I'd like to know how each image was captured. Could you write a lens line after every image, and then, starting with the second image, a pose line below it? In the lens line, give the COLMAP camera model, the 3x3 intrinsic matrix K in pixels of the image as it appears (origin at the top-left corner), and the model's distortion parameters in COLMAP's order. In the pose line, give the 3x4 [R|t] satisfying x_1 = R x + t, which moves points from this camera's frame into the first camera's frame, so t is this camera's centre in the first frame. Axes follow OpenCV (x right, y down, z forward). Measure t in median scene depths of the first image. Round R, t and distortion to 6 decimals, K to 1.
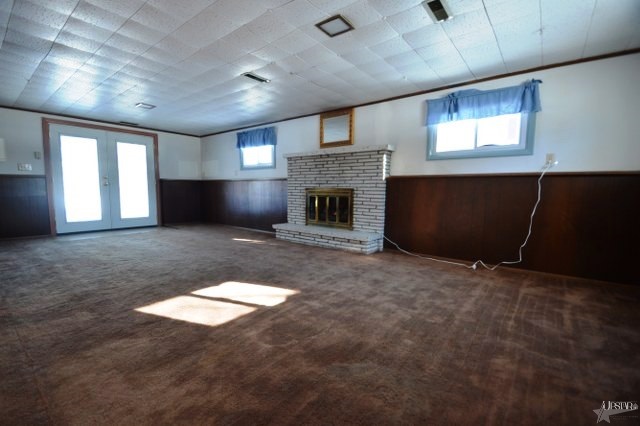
lens RADIAL K [[285.3, 0, 308.6], [0, 285.3, 216.8], [0, 0, 1]] dist [0.016153, -0.017673]
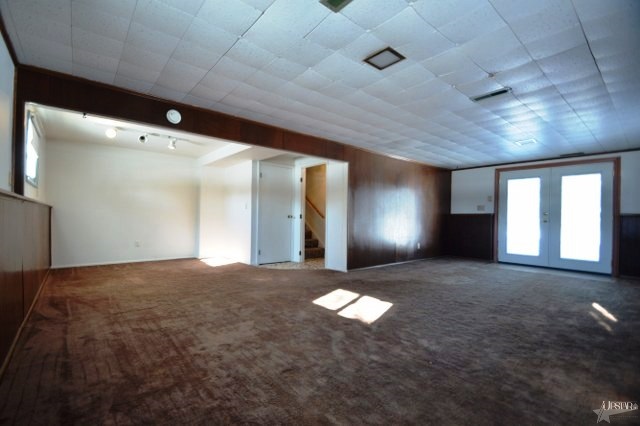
lens RADIAL K [[285.3, 0, 308.6], [0, 285.3, 216.8], [0, 0, 1]] dist [0.016153, -0.017673]
pose [[-0.196483, -0.010315, -0.980453, 0.459577], [-0.114985, 0.993287, 0.012593, -0.048895], [0.973742, 0.115212, -0.196351, 0.423725]]
